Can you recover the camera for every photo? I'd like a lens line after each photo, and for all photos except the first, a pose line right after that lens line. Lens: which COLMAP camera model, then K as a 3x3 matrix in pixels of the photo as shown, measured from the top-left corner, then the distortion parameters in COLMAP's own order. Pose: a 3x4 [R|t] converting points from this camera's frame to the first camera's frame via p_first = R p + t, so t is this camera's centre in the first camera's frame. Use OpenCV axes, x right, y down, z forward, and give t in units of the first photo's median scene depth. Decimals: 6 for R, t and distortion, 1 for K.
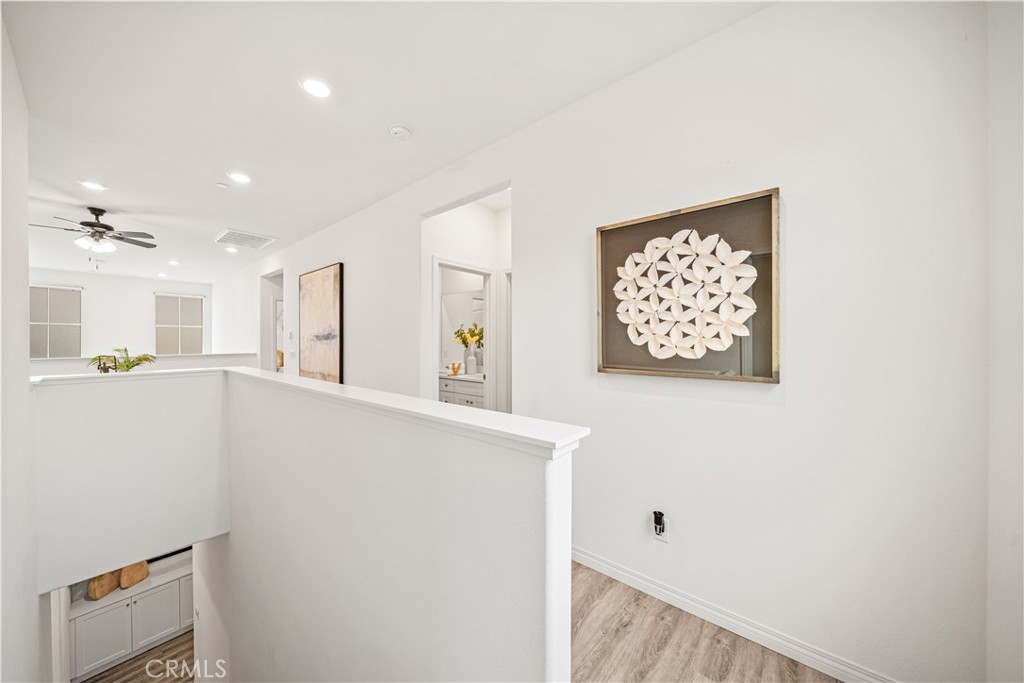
lens RADIAL K [[354.9, 0, 504.3], [0, 354.9, 340.7], [0, 0, 1]] dist [-0.000736, -0.000810]
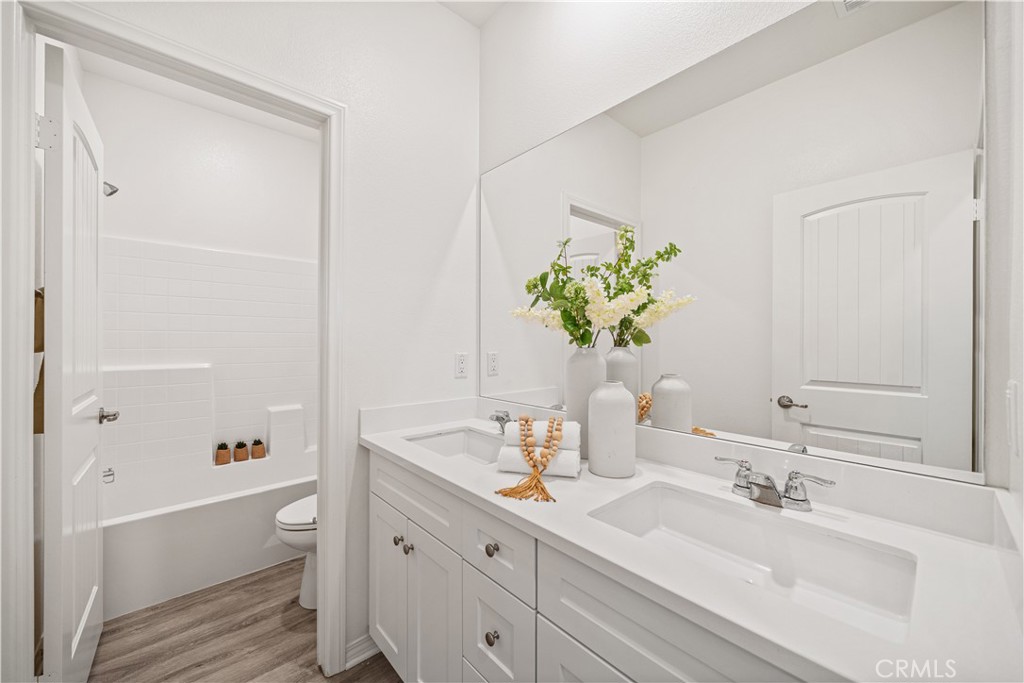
lens RADIAL K [[385.1, 0, 512.0], [0, 385.1, 336.6], [0, 0, 1]] dist [-0.000083, -0.000029]
pose [[0.991941, 0.005385, -0.126589, -0.118890], [-0.006336, 0.999955, -0.007115, 0.016108], [0.126545, 0.007860, 0.991930, 0.745805]]
